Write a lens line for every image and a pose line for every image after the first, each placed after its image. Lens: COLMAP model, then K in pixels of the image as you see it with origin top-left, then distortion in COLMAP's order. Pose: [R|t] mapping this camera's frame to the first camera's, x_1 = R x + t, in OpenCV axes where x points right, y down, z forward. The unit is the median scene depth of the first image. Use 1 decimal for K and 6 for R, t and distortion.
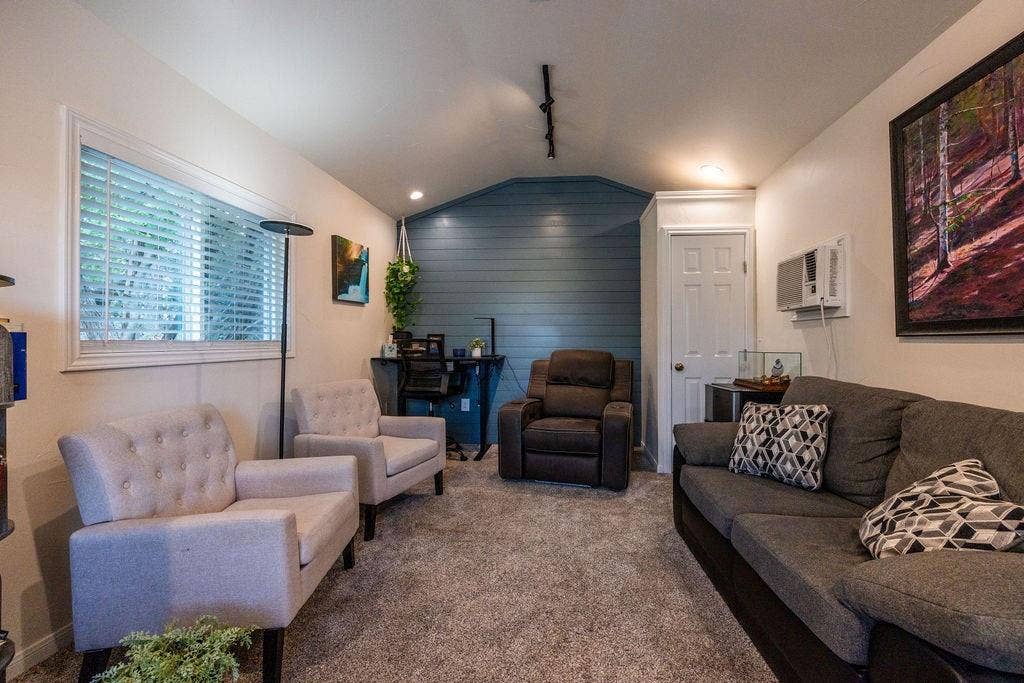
lens RADIAL K [[394.5, 0, 530.2], [0, 394.5, 341.1], [0, 0, 1]] dist [-0.000228, 0.000343]
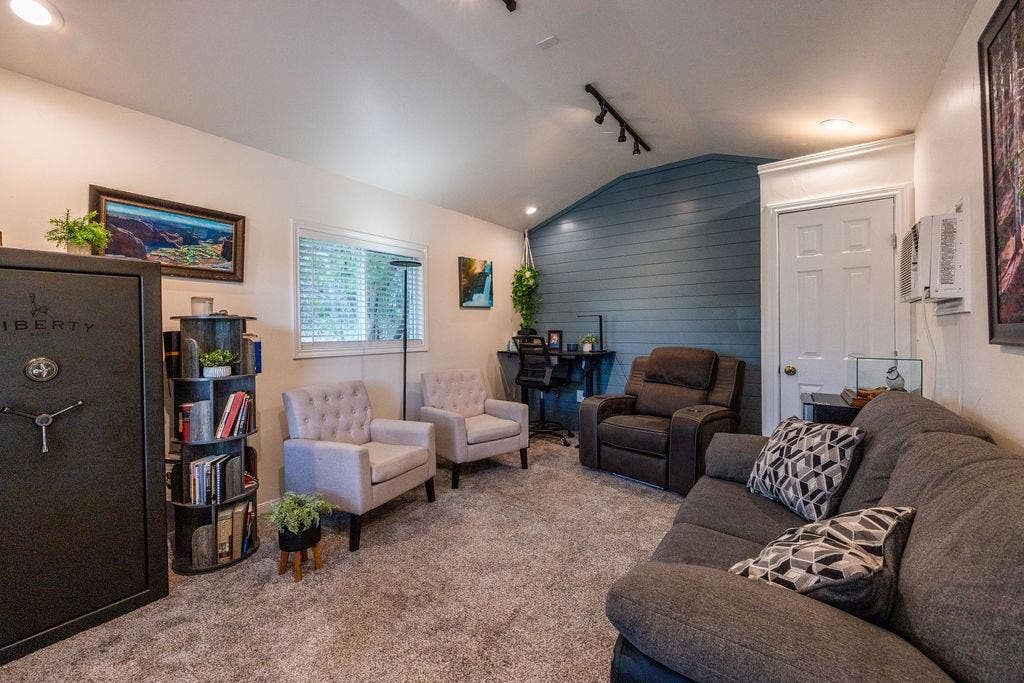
lens RADIAL K [[406.1, 0, 509.0], [0, 406.1, 334.4], [0, 0, 1]] dist [-0.000682, 0.000177]
pose [[0.843447, -0.000992, -0.537212, 0.380114], [0.007565, 0.999921, 0.010031, -0.027000], [0.537160, -0.012525, 0.843387, -0.049578]]
